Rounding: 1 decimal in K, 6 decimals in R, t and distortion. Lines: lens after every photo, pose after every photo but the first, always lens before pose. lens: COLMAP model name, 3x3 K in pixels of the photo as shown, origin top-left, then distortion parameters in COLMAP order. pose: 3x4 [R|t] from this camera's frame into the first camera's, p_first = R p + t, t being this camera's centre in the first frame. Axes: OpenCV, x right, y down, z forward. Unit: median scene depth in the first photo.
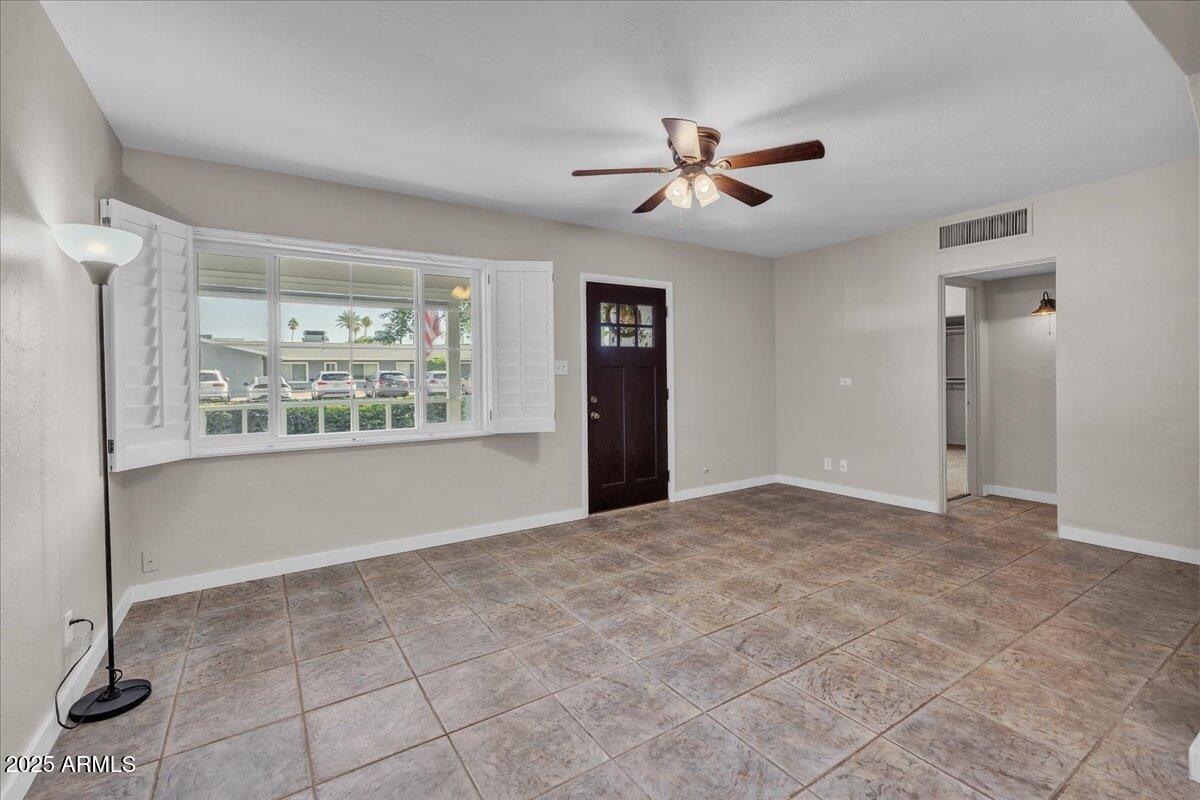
lens RADIAL K [[515.4, 0, 590.0], [0, 515.4, 369.0], [0, 0, 1]] dist [0.003496, 0.000356]
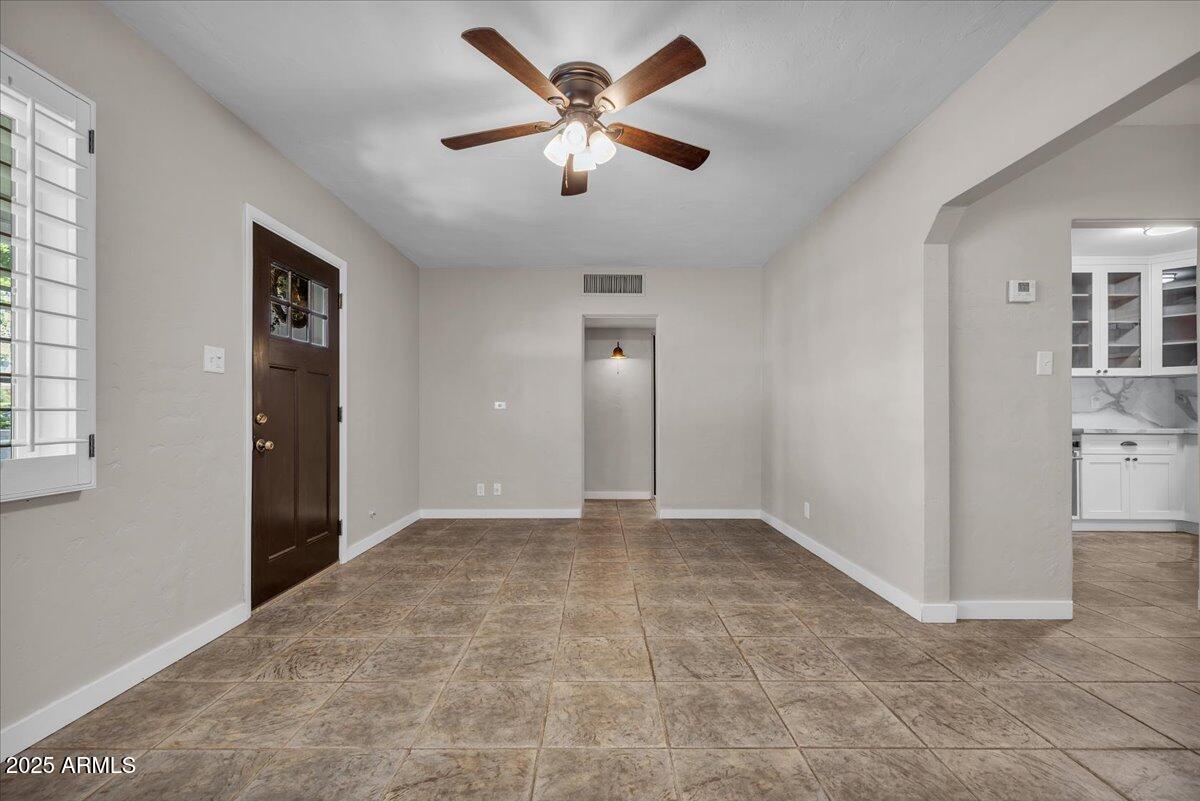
lens RADIAL K [[515.4, 0, 601.7], [0, 515.4, 407.5], [0, 0, 1]] dist [0.003496, 0.000356]
pose [[0.546626, 0.023091, 0.837058, -0.385315], [-0.017443, 0.999717, -0.016187, 0.066464], [-0.837195, -0.005753, 0.546874, 0.451235]]
